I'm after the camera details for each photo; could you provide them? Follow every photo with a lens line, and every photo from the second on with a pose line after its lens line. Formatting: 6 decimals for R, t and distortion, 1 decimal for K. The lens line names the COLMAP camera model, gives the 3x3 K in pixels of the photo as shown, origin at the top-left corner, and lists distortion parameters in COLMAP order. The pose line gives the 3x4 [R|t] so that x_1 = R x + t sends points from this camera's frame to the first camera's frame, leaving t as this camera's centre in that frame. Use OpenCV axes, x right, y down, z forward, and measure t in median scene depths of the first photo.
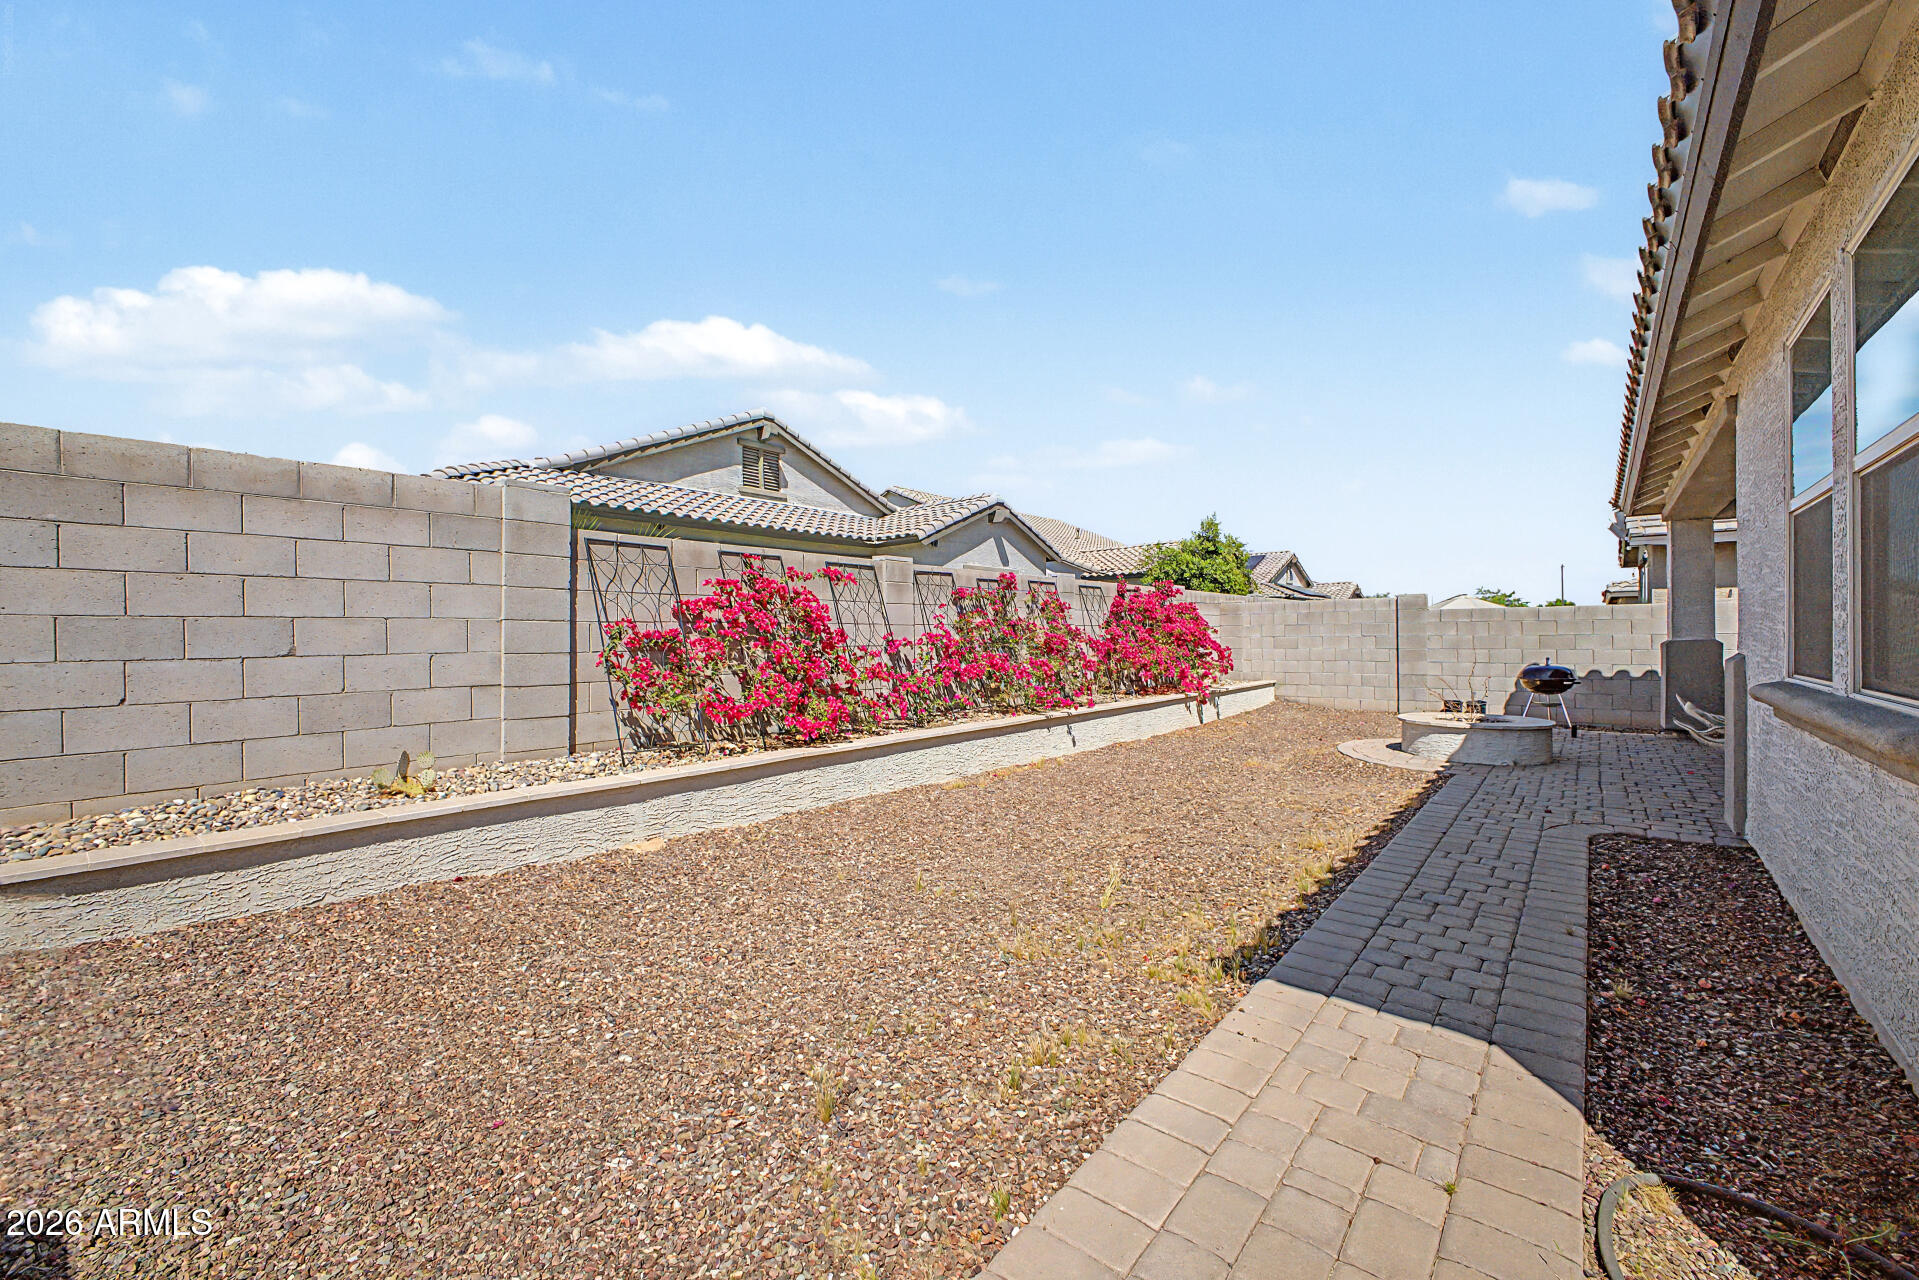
lens RADIAL K [[757.0, 0, 965.9], [0, 757.0, 633.6], [0, 0, 1]] dist [0.013339, -0.003422]
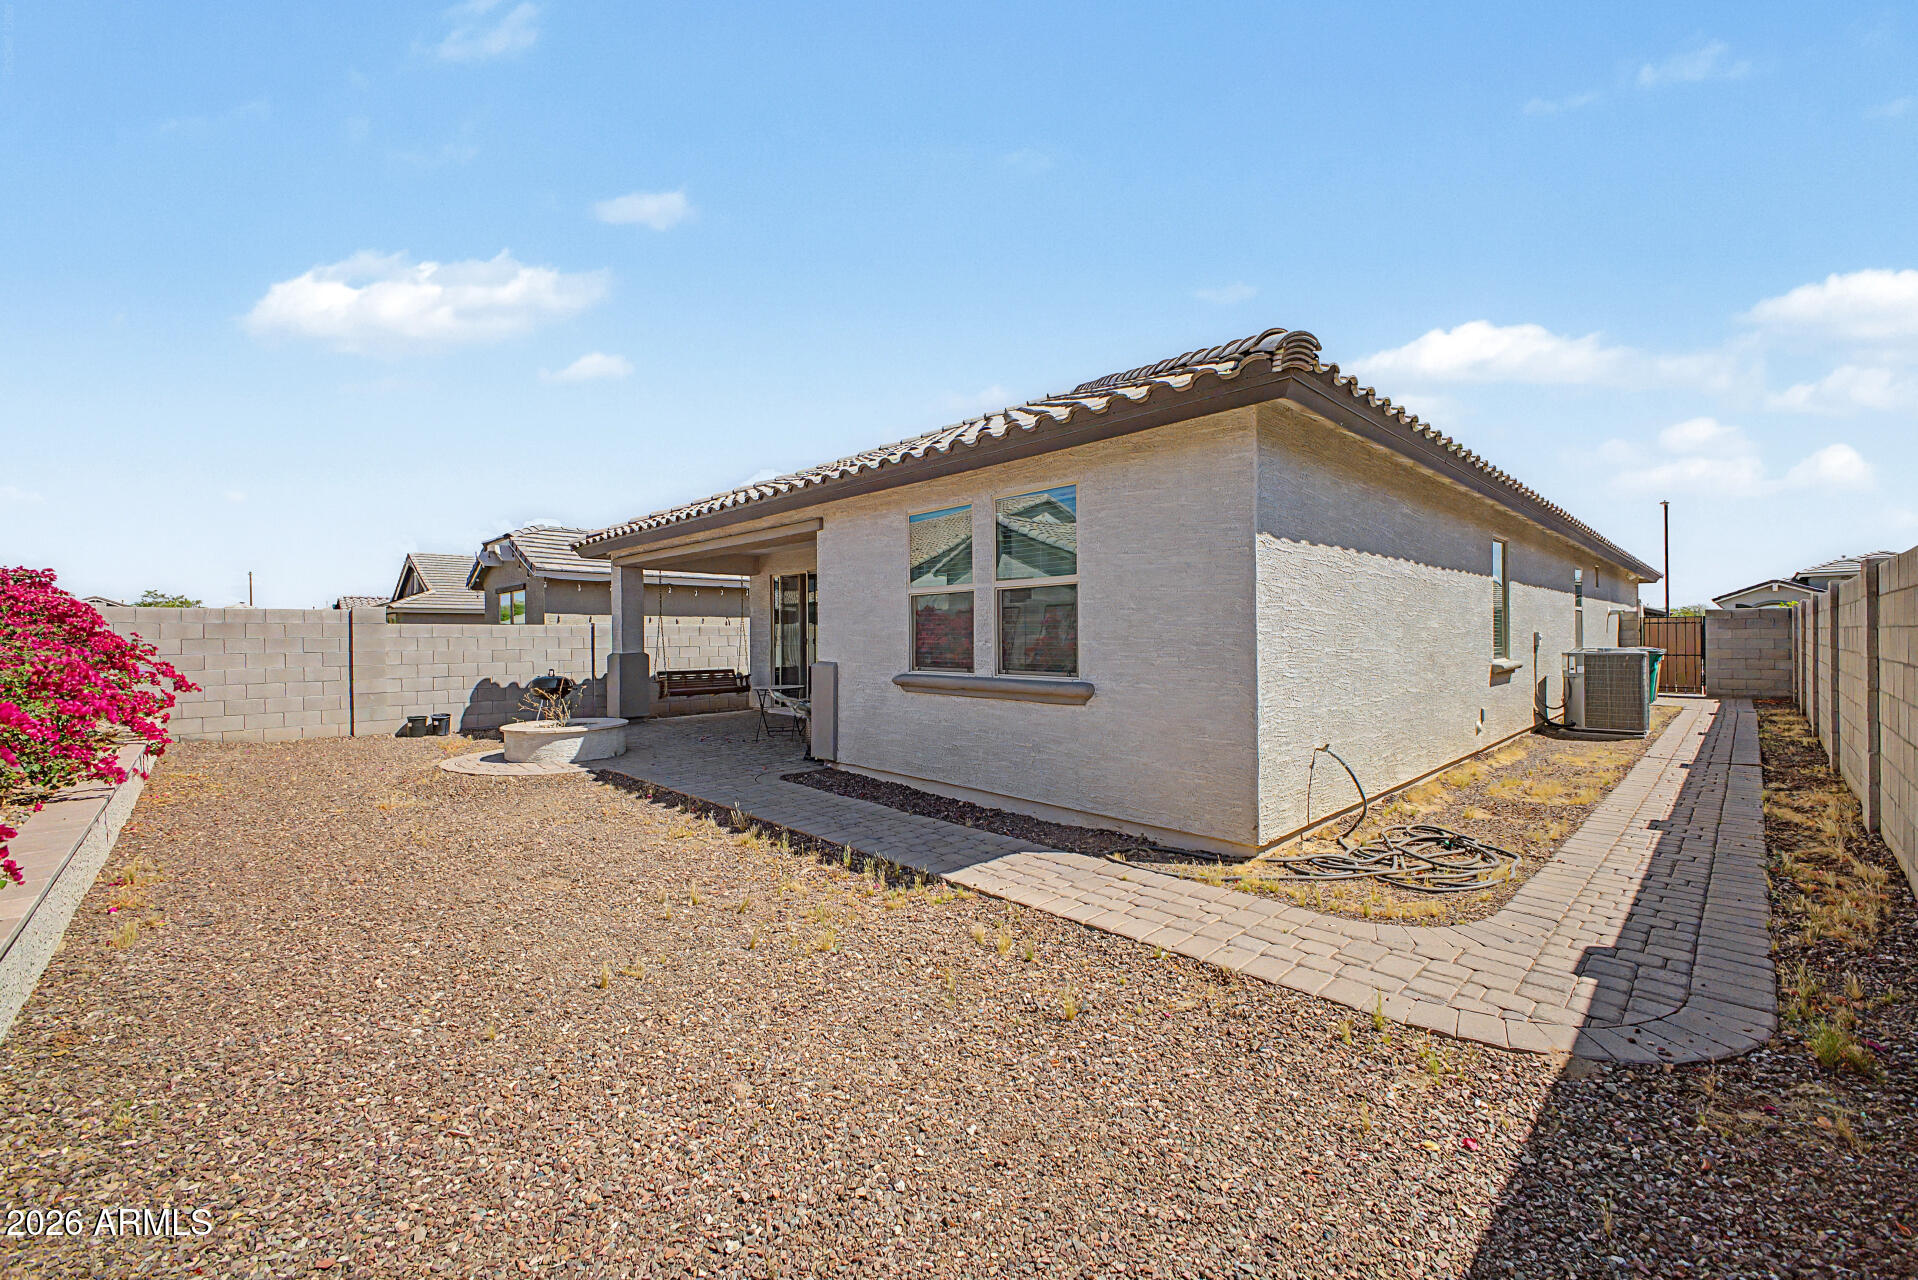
lens RADIAL K [[756.6, 0, 956.1], [0, 756.6, 641.6], [0, 0, 1]] dist [0.013339, -0.003422]
pose [[0.126514, 0.004939, 0.991953, -0.224031], [0.005286, 0.999970, -0.005653, -0.000089], [-0.991951, 0.005958, 0.126484, 0.157861]]
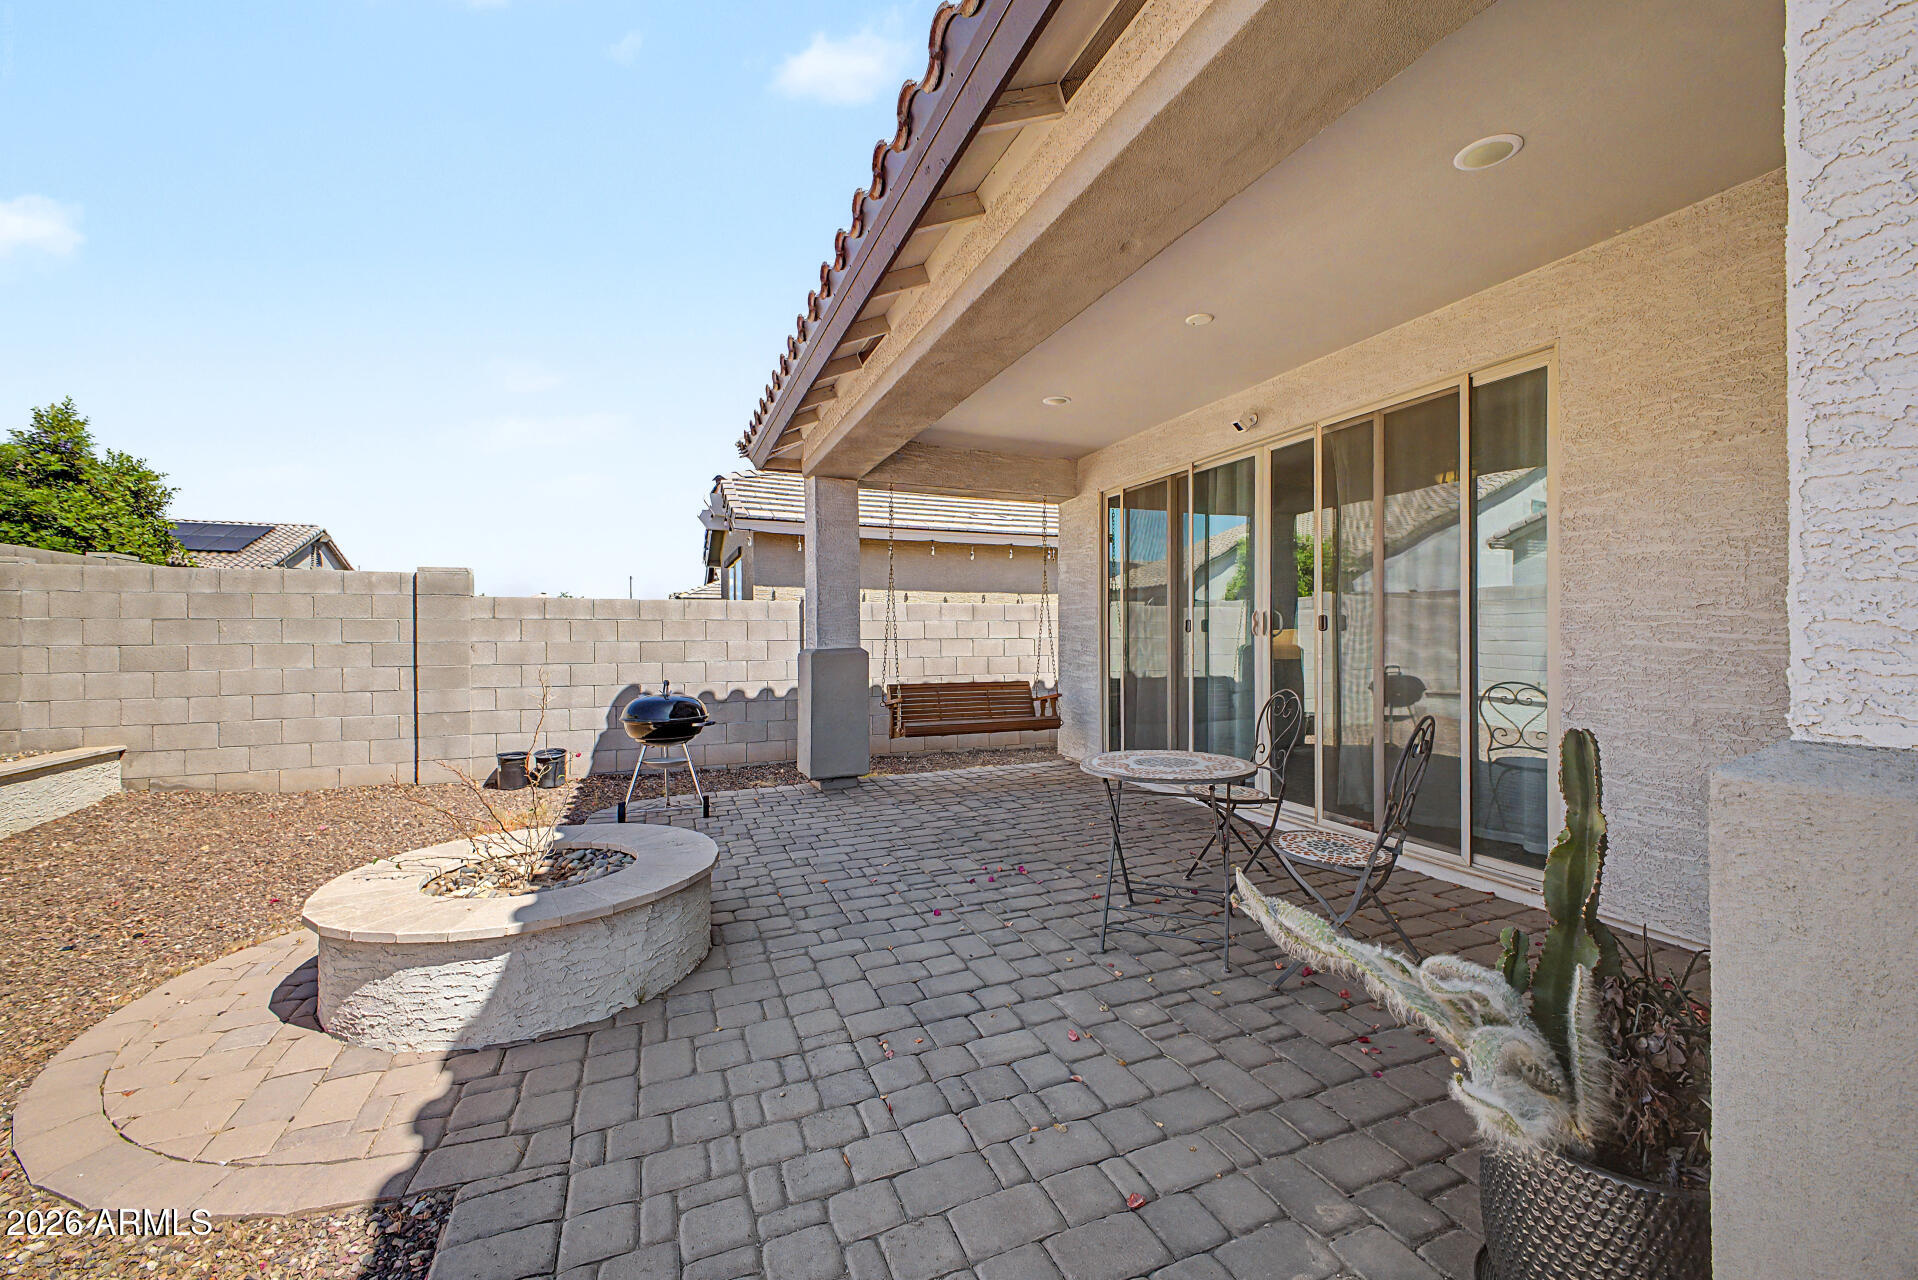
lens RADIAL K [[787.0, 0, 964.4], [0, 787.0, 630.5], [0, 0, 1]] dist [0.000120, -0.000021]
pose [[0.479949, 0.013130, 0.877198, 0.244679], [-0.001943, 0.999901, -0.013903, 0.001279], [-0.877294, 0.004968, 0.479927, 0.360157]]
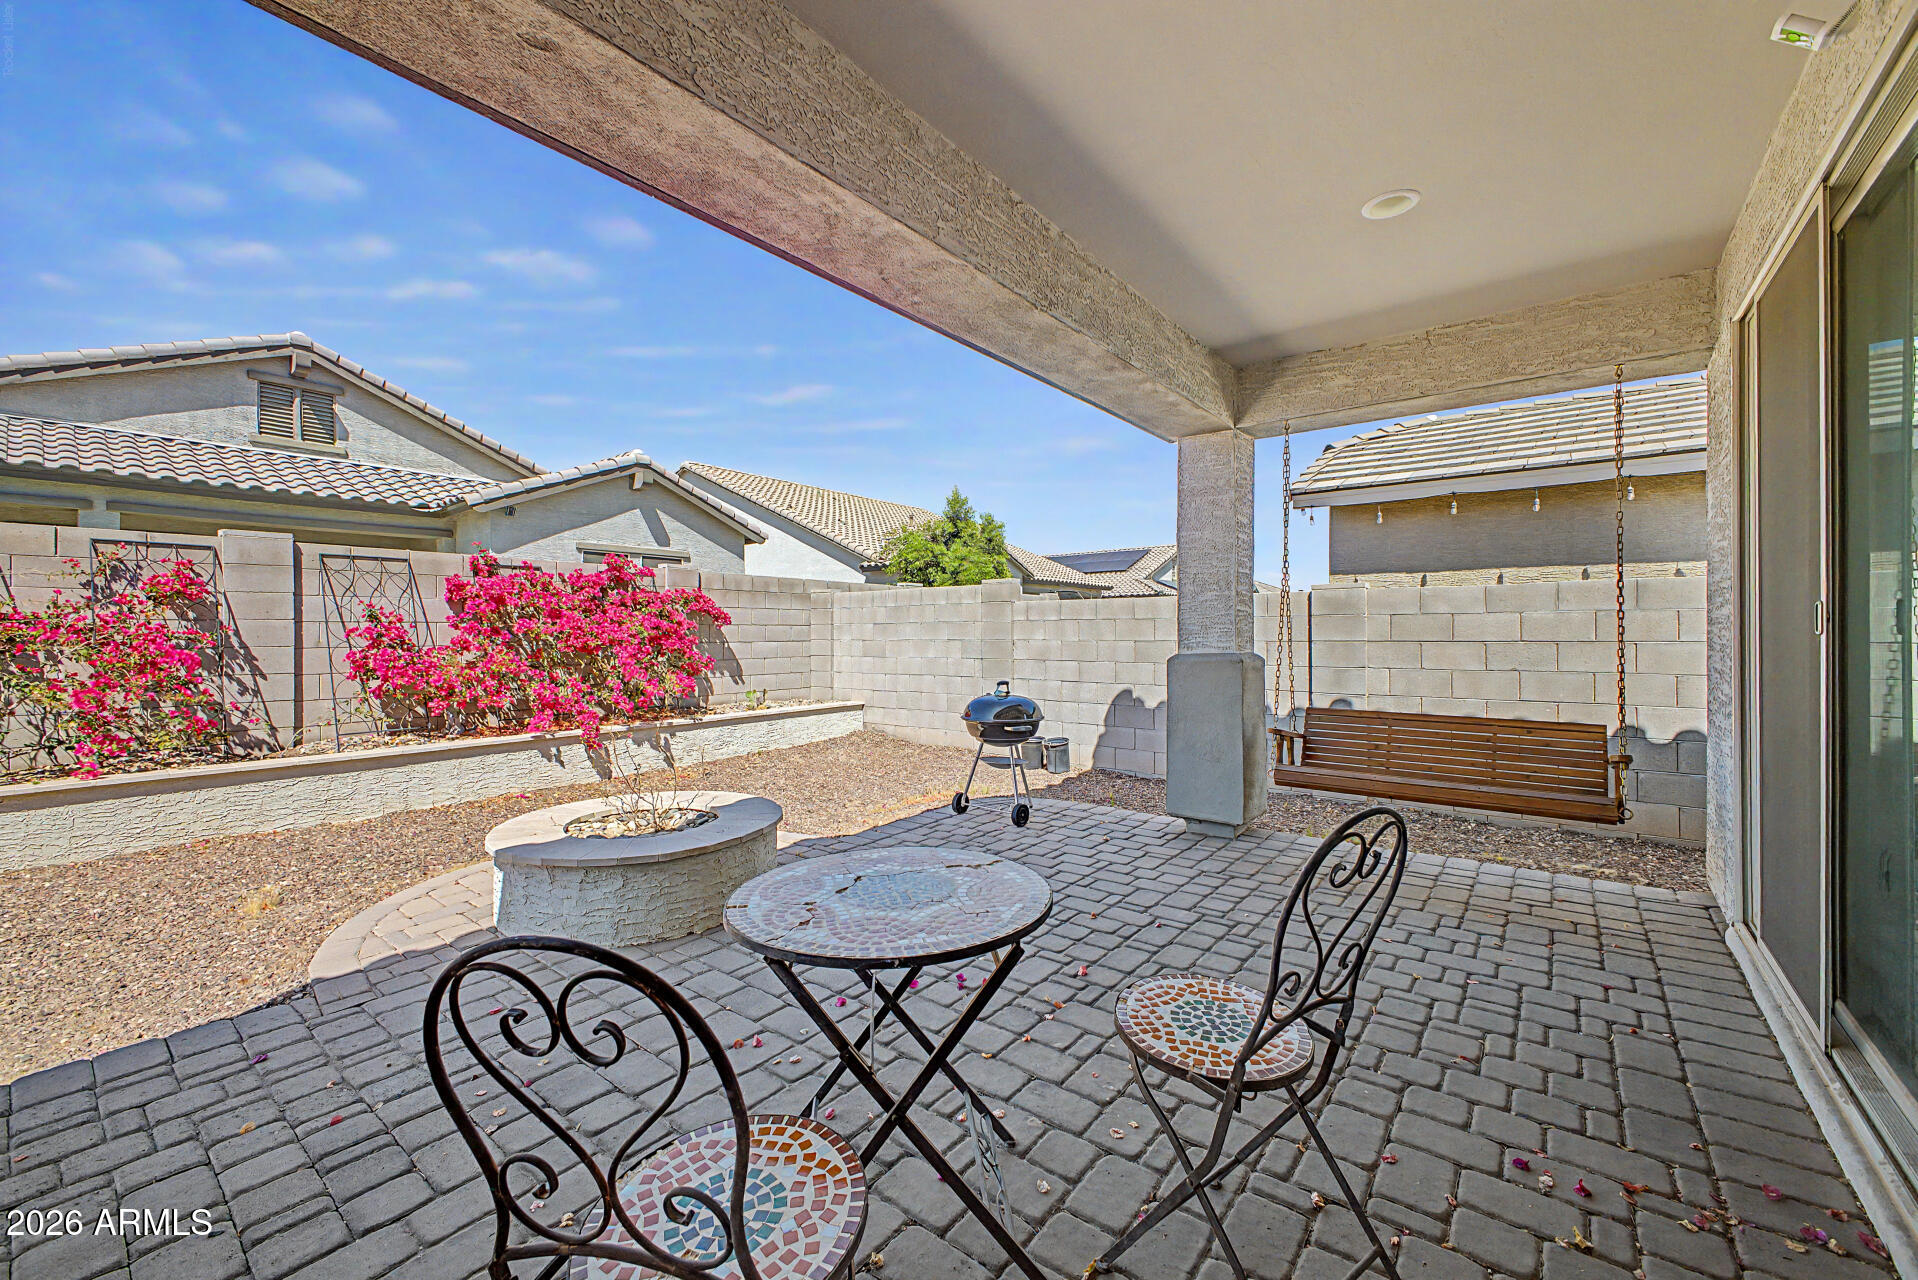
lens RADIAL K [[756.6, 0, 953.5], [0, 756.6, 623.3], [0, 0, 1]] dist [0.013339, -0.003422]
pose [[0.999912, 0.008725, 0.010022, 0.491458], [-0.008613, 0.999901, -0.011106, -0.004247], [-0.010118, 0.011019, 0.999888, 0.295500]]
